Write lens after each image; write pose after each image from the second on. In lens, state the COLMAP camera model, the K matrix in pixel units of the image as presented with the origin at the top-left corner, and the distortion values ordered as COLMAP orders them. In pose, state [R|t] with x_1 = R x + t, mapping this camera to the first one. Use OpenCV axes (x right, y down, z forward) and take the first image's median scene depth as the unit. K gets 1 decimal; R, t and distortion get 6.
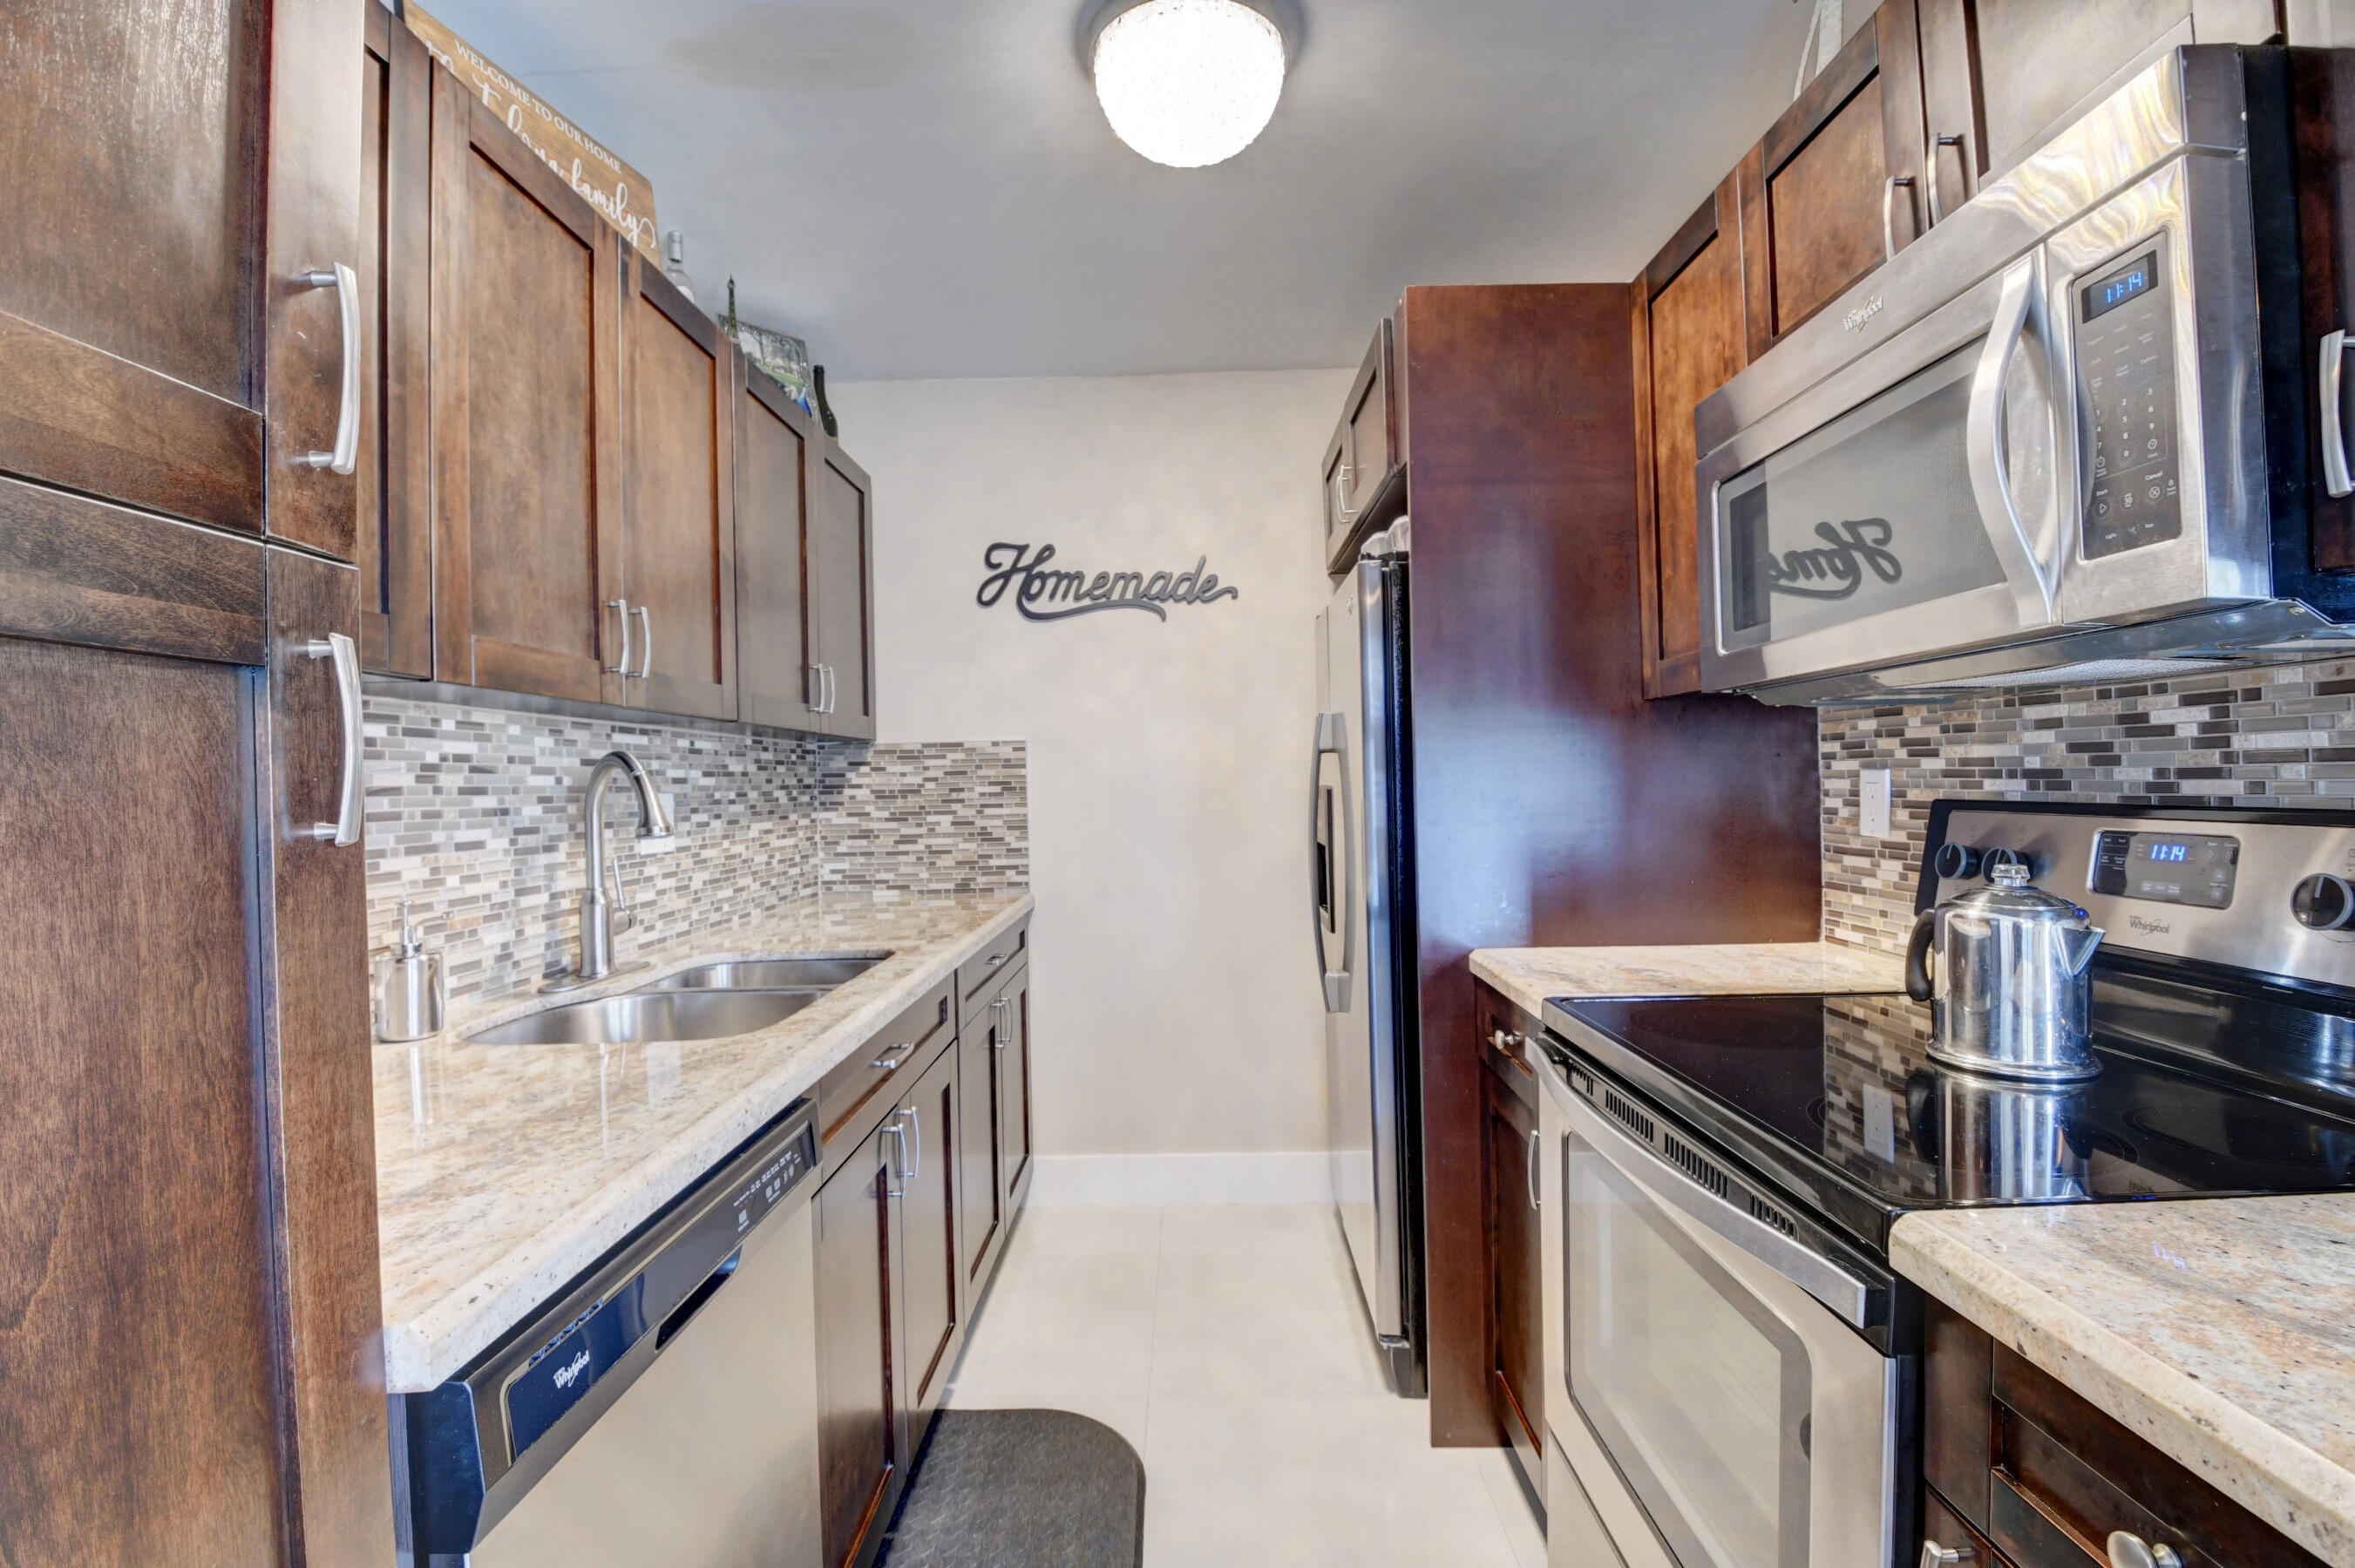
lens RADIAL K [[1038.1, 0, 1183.5], [0, 1038.1, 782.0], [0, 0, 1]] dist [0.016225, -0.023590]
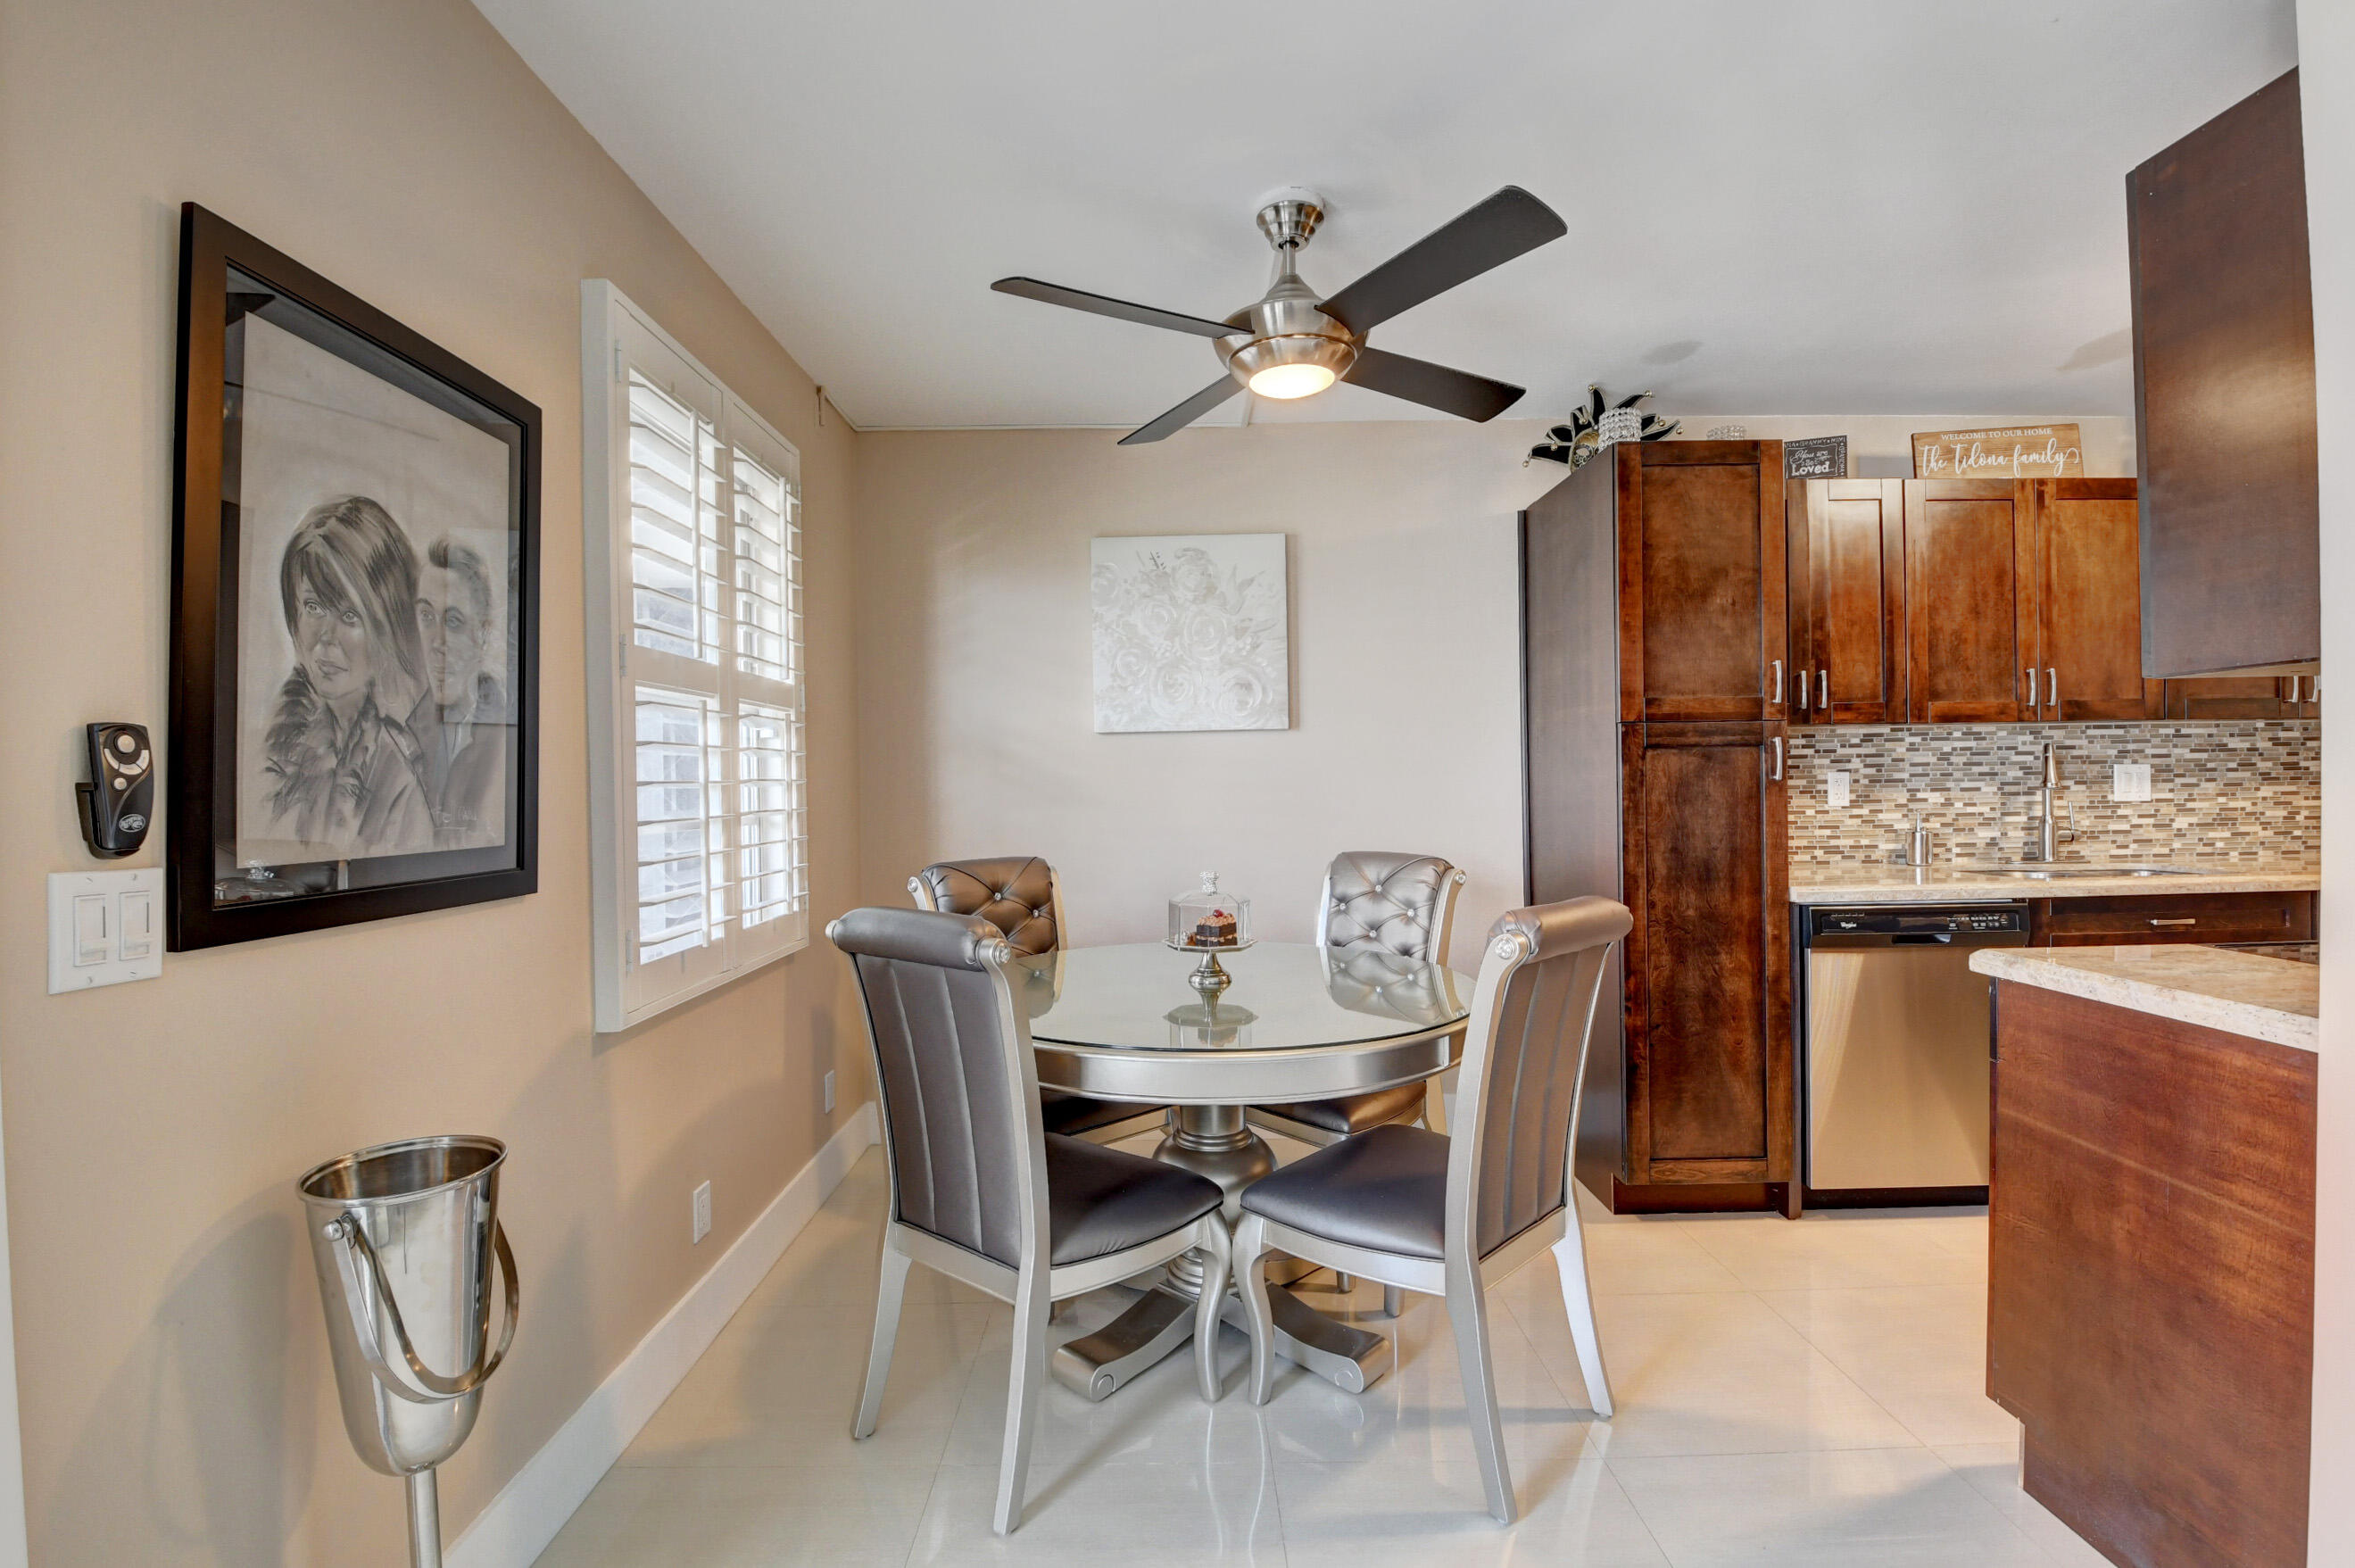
lens RADIAL K [[1060.2, 0, 1166.7], [0, 1060.2, 785.0], [0, 0, 1]] dist [0.001853, -0.021051]
pose [[0.010617, 0.027550, -0.999564, 1.234354], [0.017126, 0.999469, 0.027730, -0.030727], [0.999797, -0.017413, 0.010139, -0.574187]]
